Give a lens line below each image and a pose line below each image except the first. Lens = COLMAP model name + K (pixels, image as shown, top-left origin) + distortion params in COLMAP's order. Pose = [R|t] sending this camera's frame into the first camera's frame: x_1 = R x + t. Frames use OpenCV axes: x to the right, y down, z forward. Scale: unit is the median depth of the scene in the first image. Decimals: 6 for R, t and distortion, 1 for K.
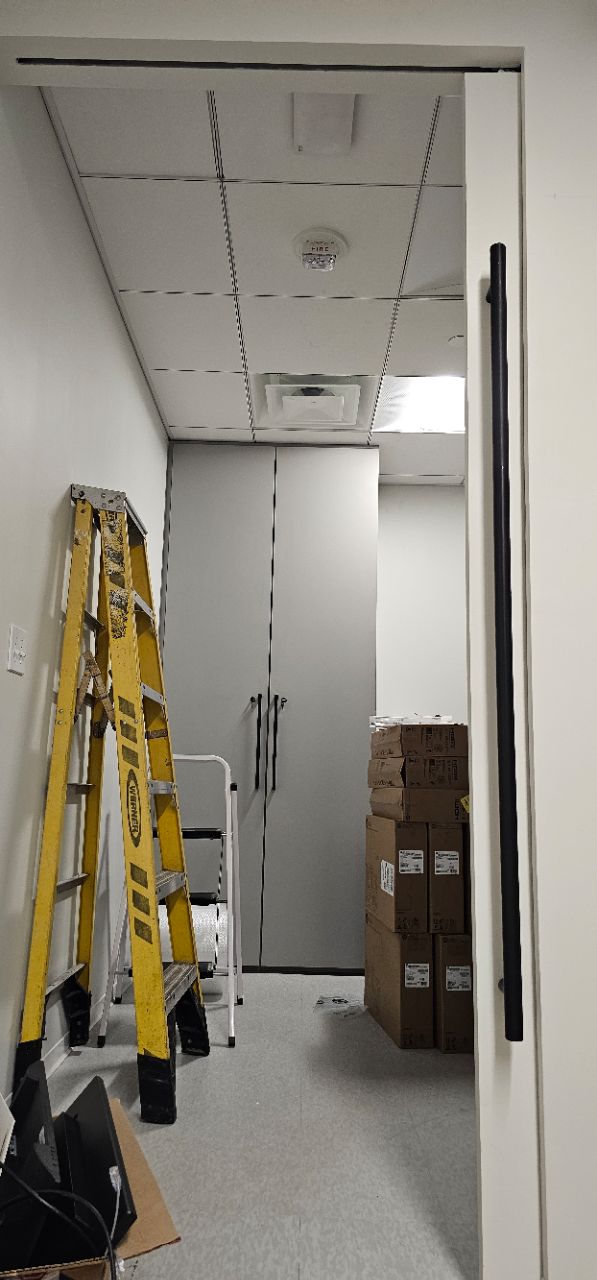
lens RADIAL K [[956.4, 0, 267.3], [0, 956.4, 658.8], [0, 0, 1]] dist [0.066034, -0.068160]
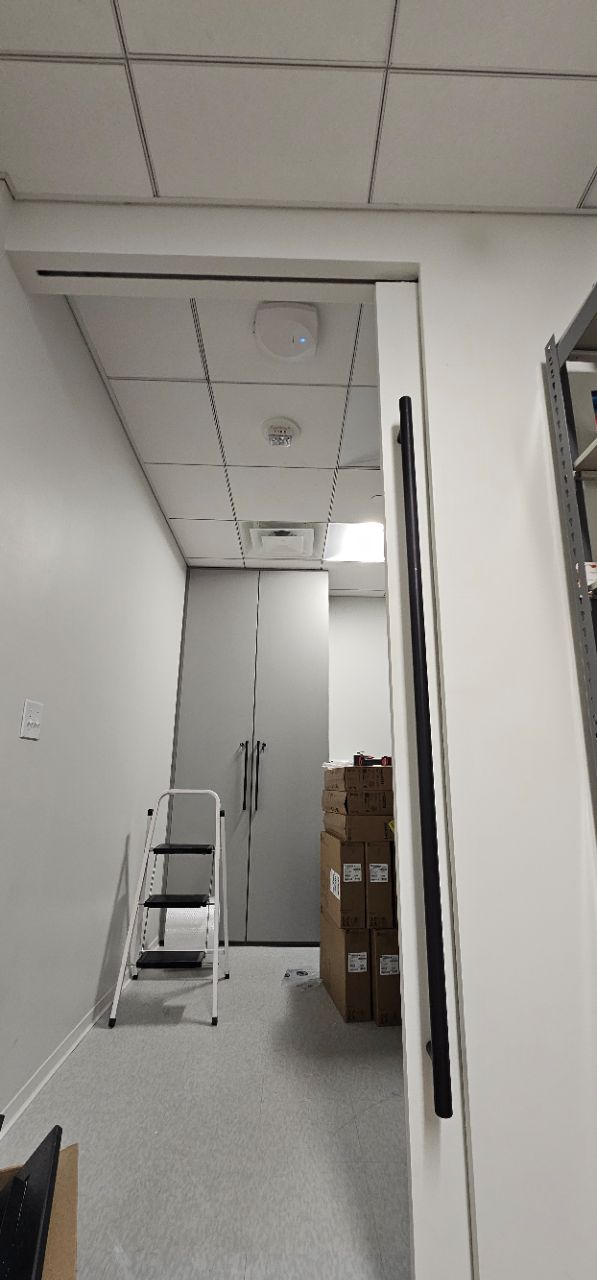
lens RADIAL K [[572.3, 0, 288.1], [0, 572.3, 638.8], [0, 0, 1]] dist [-0.009356, 0.001361]
pose [[0.999566, -0.000908, 0.029439, 0.038721], [0.004279, 0.993398, -0.114637, -0.021004], [-0.029140, 0.114713, 0.992971, 0.183165]]
